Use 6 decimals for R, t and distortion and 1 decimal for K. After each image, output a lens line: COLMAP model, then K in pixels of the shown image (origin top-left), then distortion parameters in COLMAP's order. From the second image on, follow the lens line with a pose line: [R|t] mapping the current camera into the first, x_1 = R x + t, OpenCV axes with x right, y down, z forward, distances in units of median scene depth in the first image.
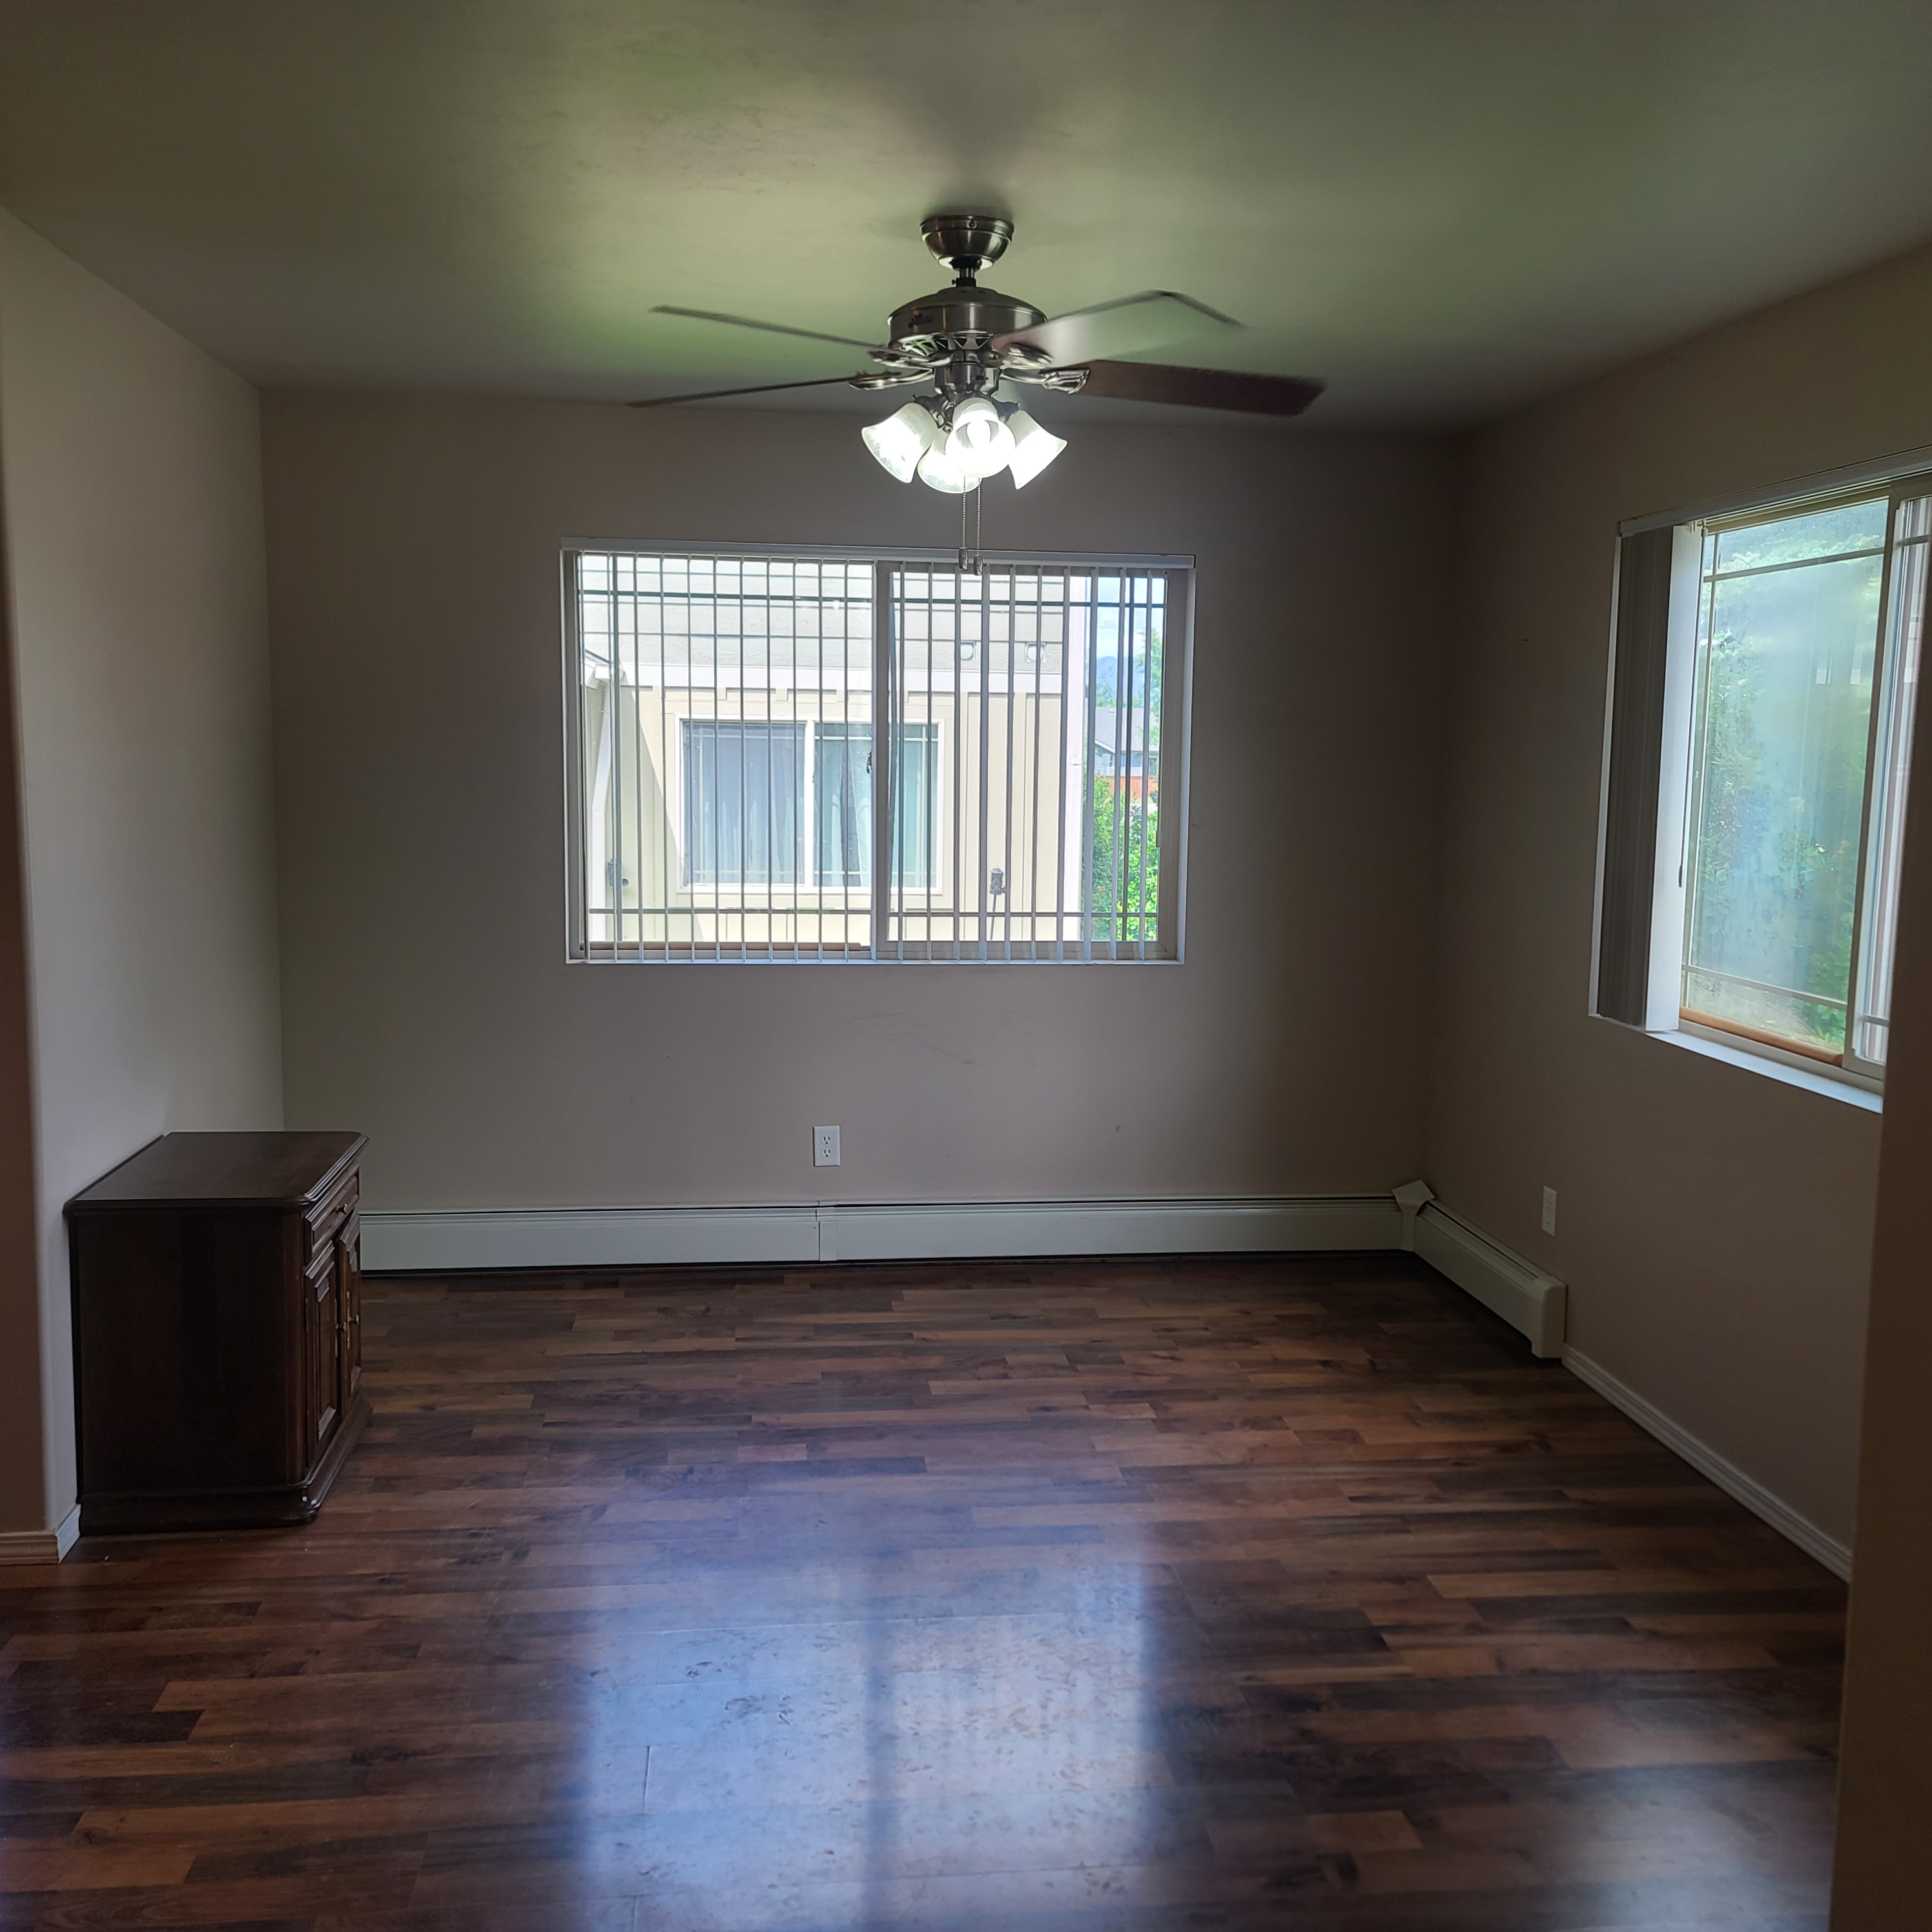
lens RADIAL K [[1867.7, 0, 962.7], [0, 1867.7, 964.3], [0, 0, 1]] dist [0.065369, 0.000000]
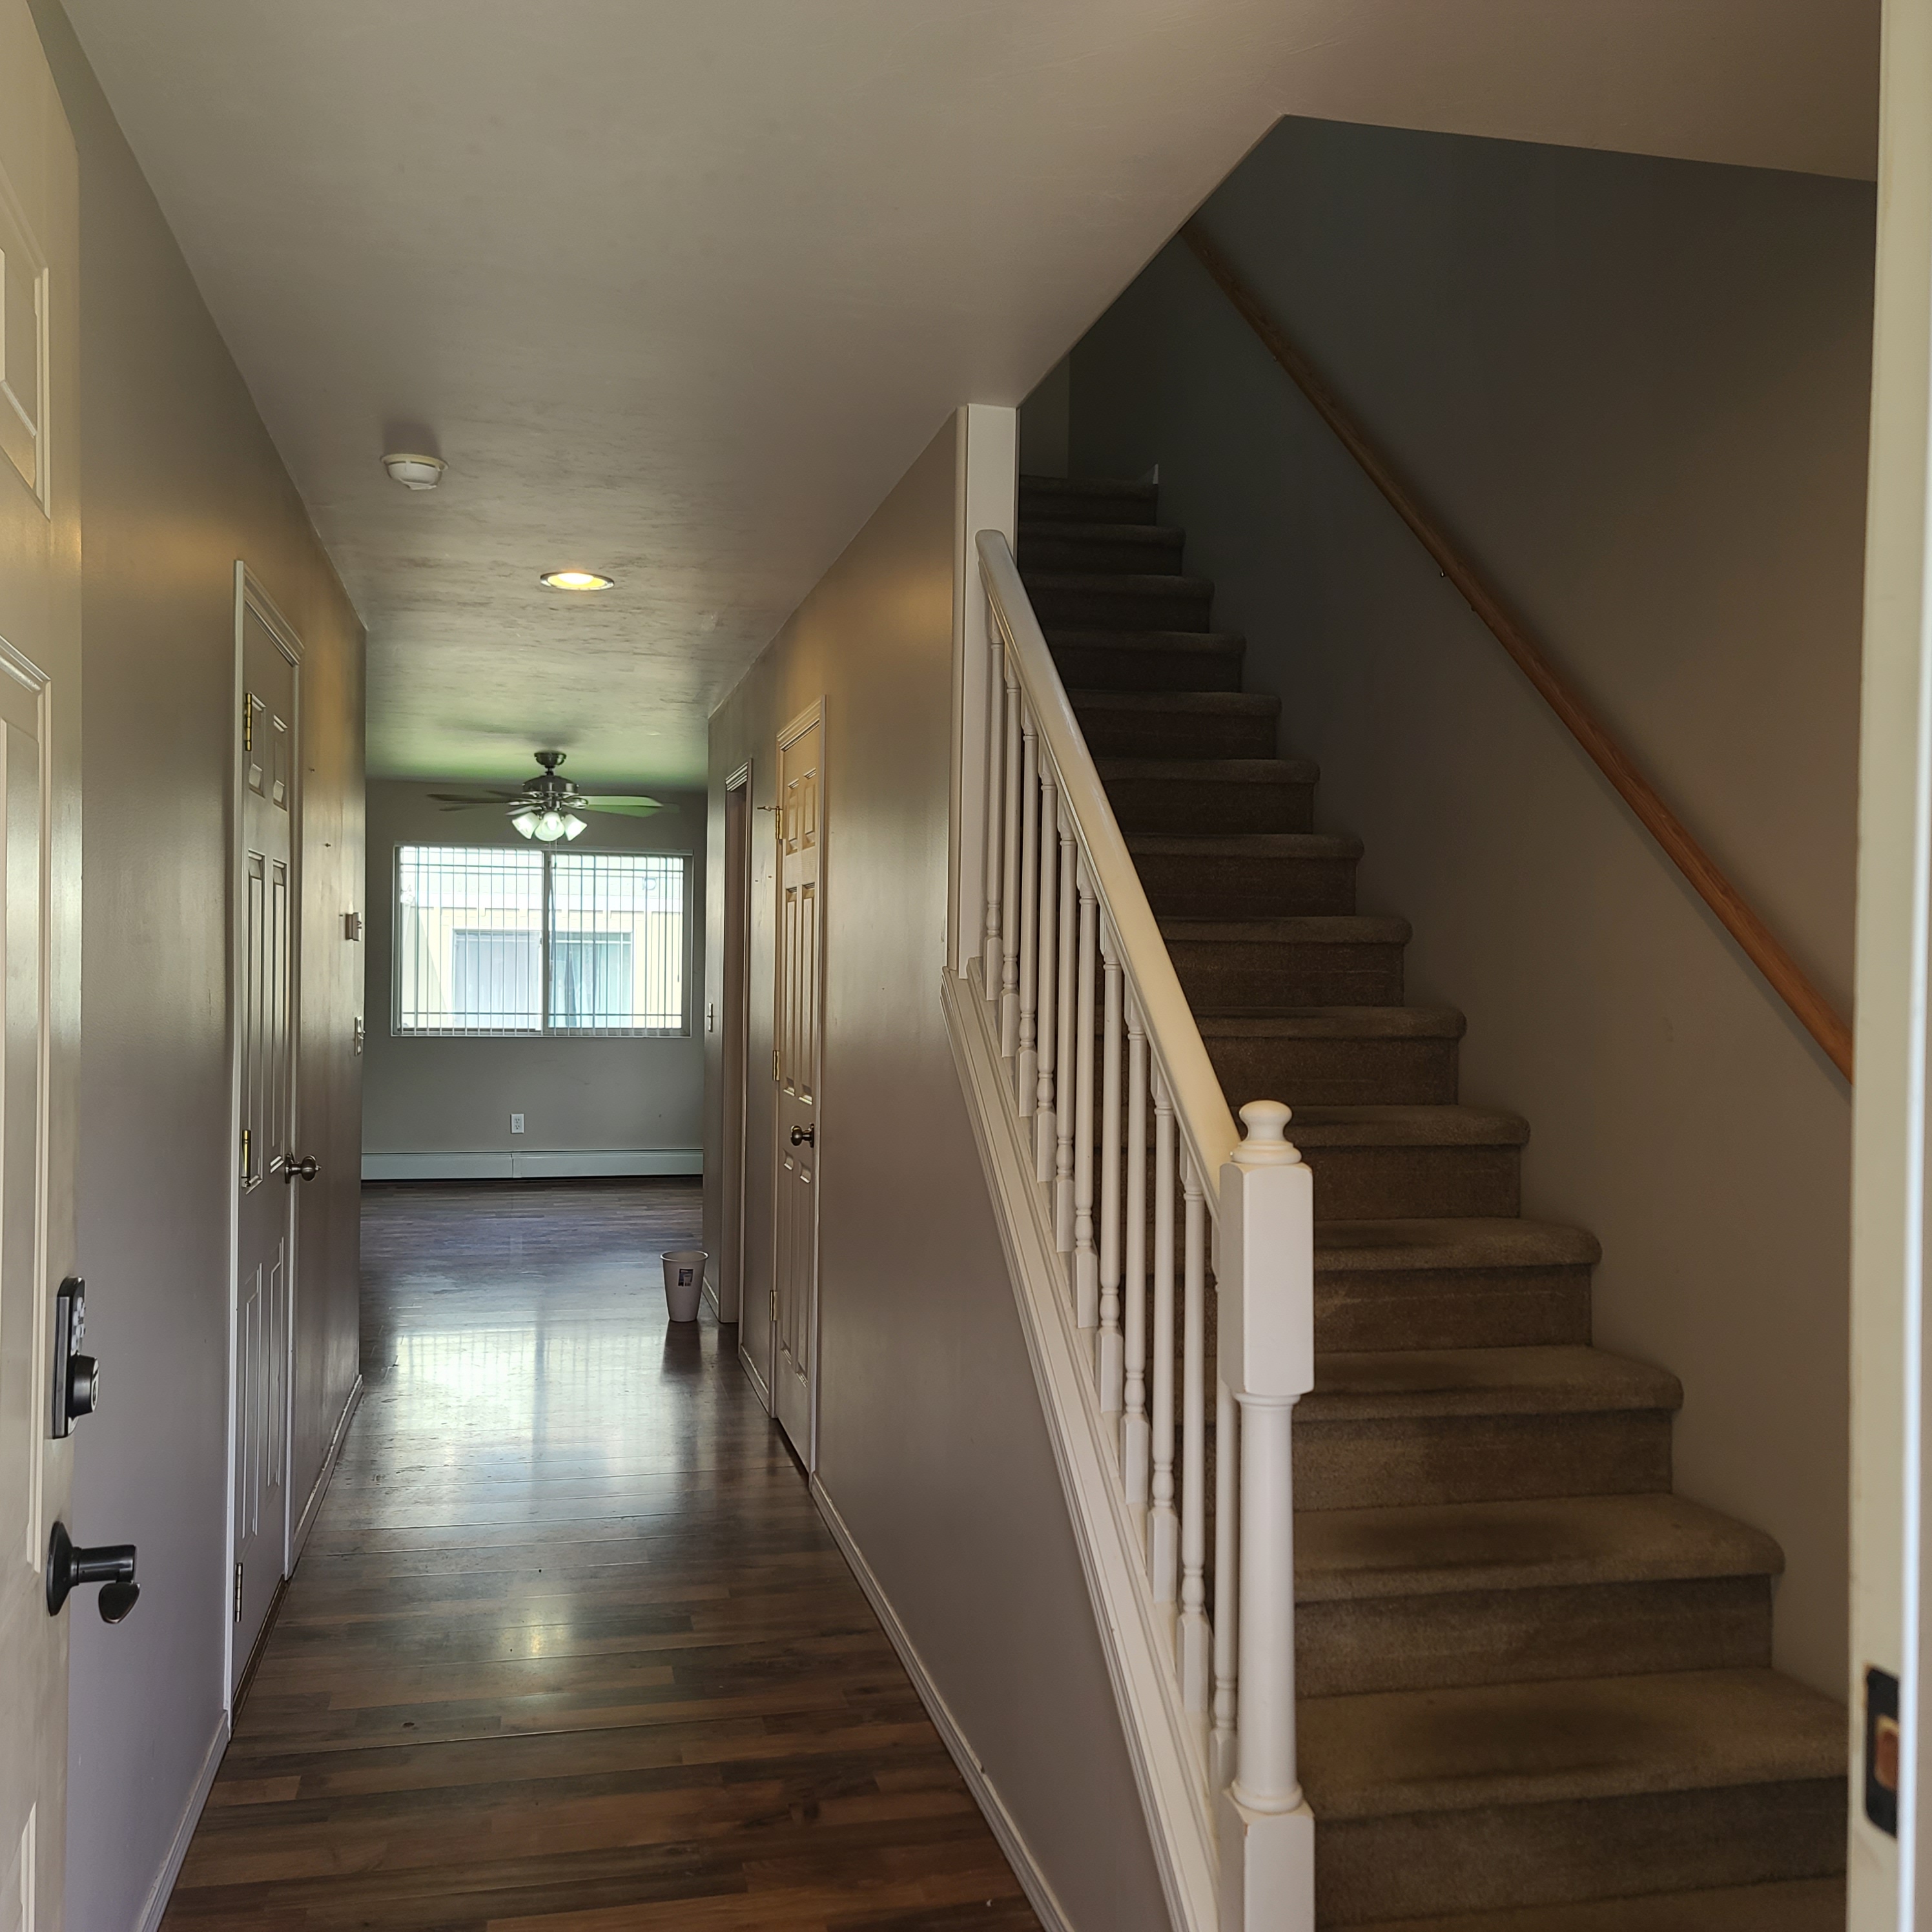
lens RADIAL K [[1867.7, 0, 965.0], [0, 1867.7, 974.8], [0, 0, 1]] dist [0.065369, 0.000000]
pose [[0.993149, -0.000676, 0.116852, 0.180318], [0.013703, 0.993758, -0.110714, 0.170340], [-0.116048, 0.111556, 0.986959, -1.151464]]
